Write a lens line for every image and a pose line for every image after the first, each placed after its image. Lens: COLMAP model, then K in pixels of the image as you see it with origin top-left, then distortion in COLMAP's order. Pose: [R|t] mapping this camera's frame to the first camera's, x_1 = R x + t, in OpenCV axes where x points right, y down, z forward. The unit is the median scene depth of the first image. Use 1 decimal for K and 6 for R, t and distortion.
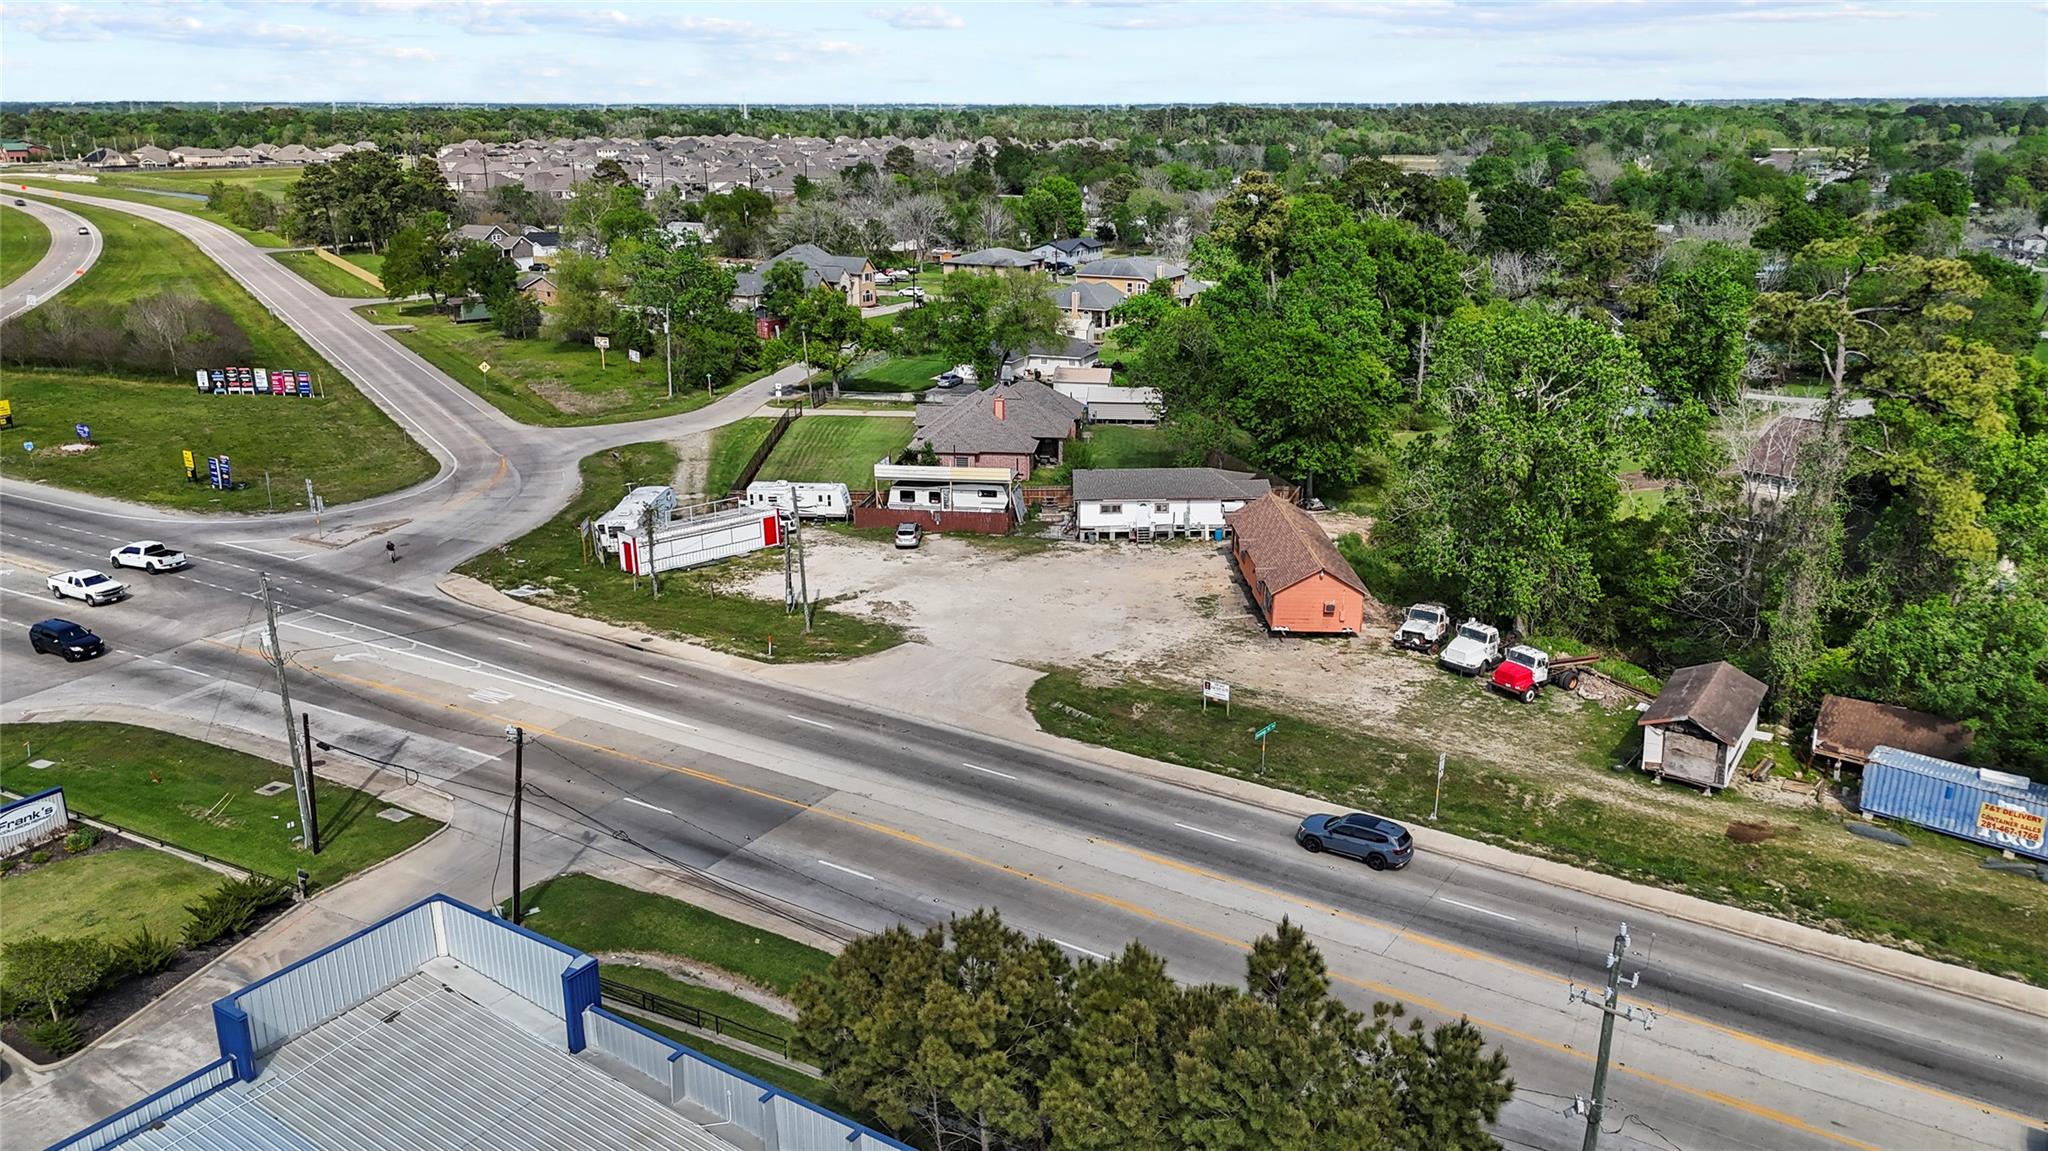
lens RADIAL K [[1509.5, 0, 1024.0], [0, 1509.5, 575.5], [0, 0, 1]] dist [0.082806, -0.134352]
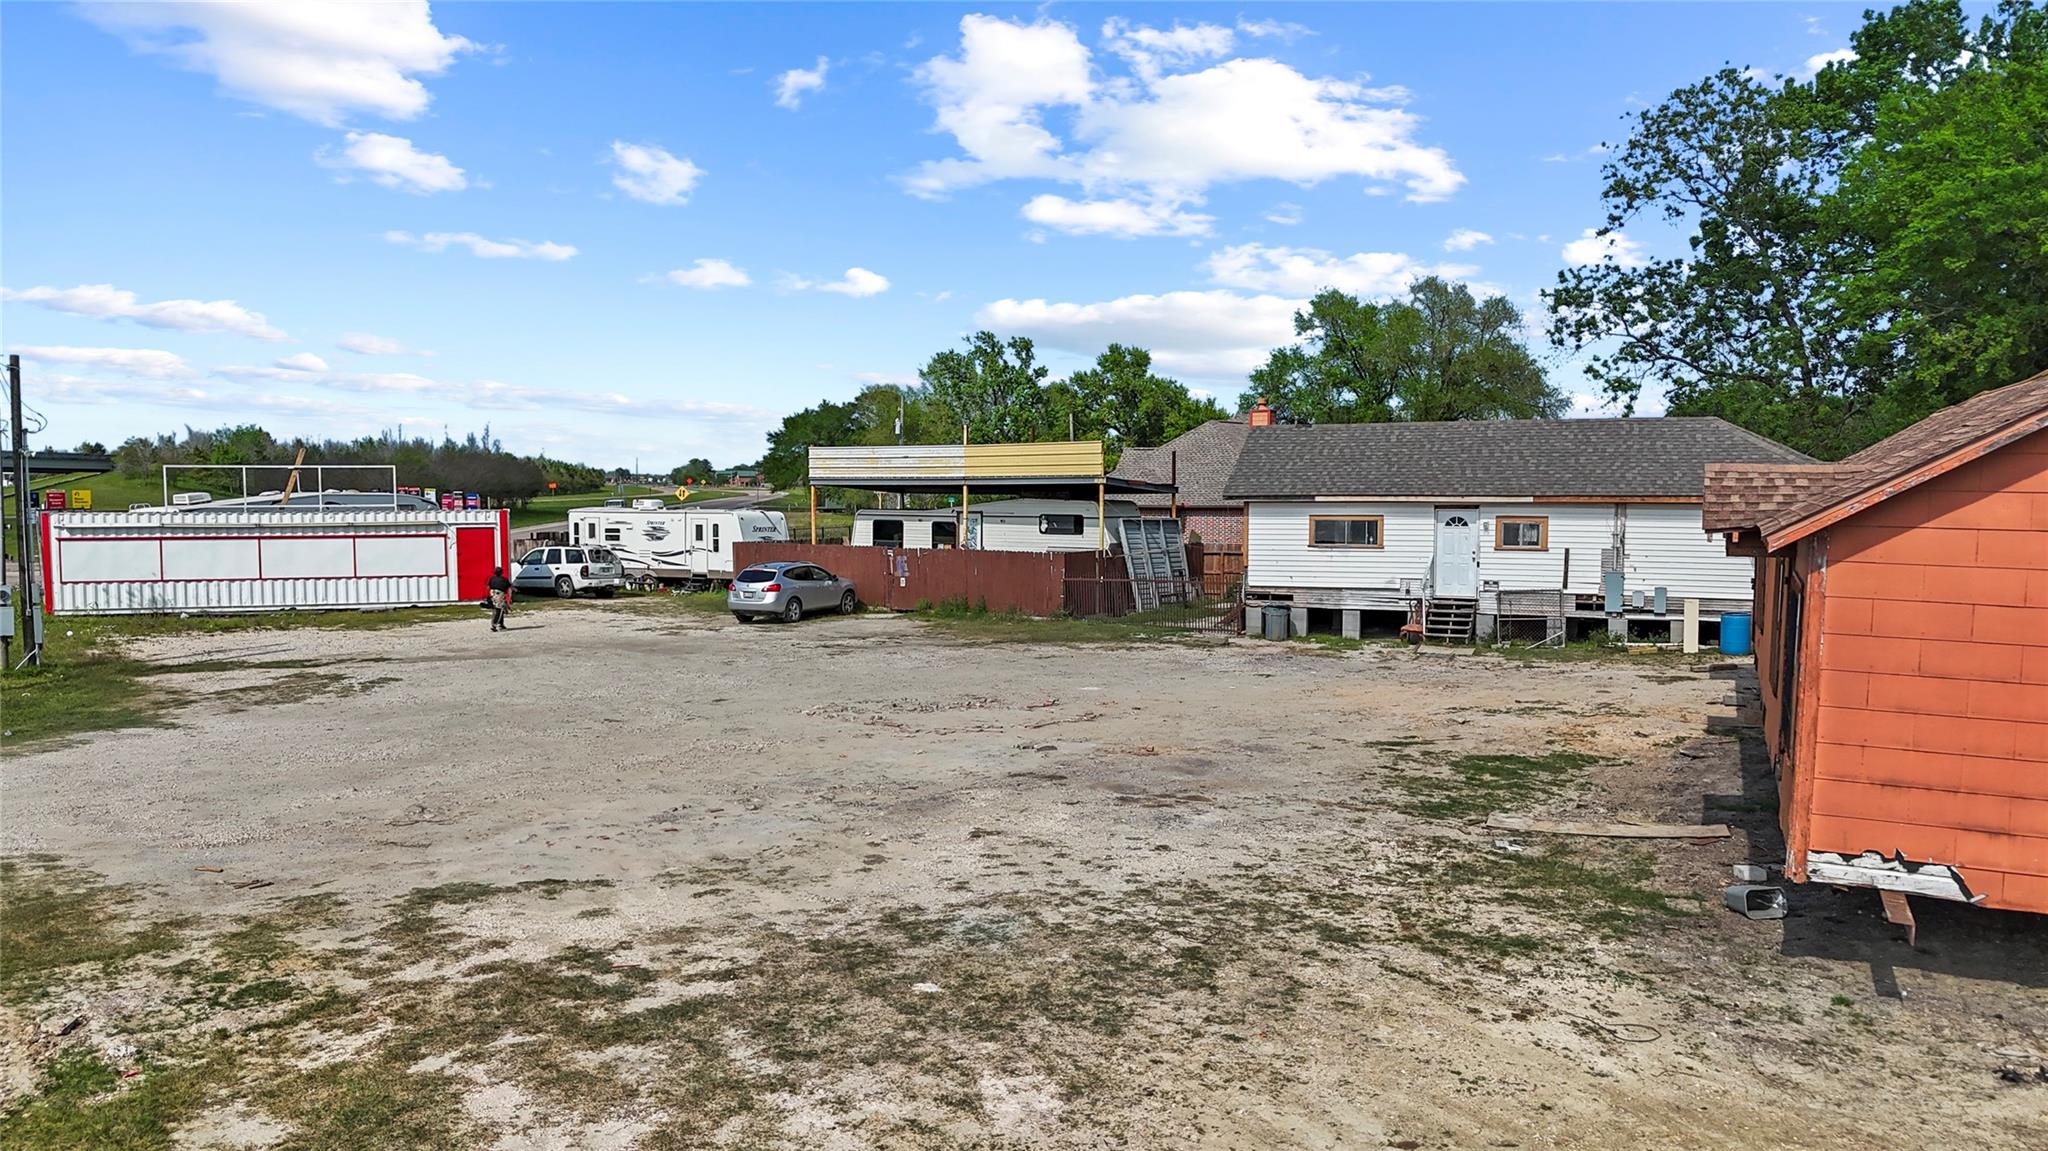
lens RADIAL K [[1509.5, 0, 1024.0], [0, 1509.5, 575.5], [0, 0, 1]] dist [0.082806, -0.134352]
pose [[0.904436, 0.029227, -0.425607, 0.130121], [-0.128651, 0.969891, -0.206786, 0.037126], [0.406748, 0.241779, 0.880965, 0.702578]]
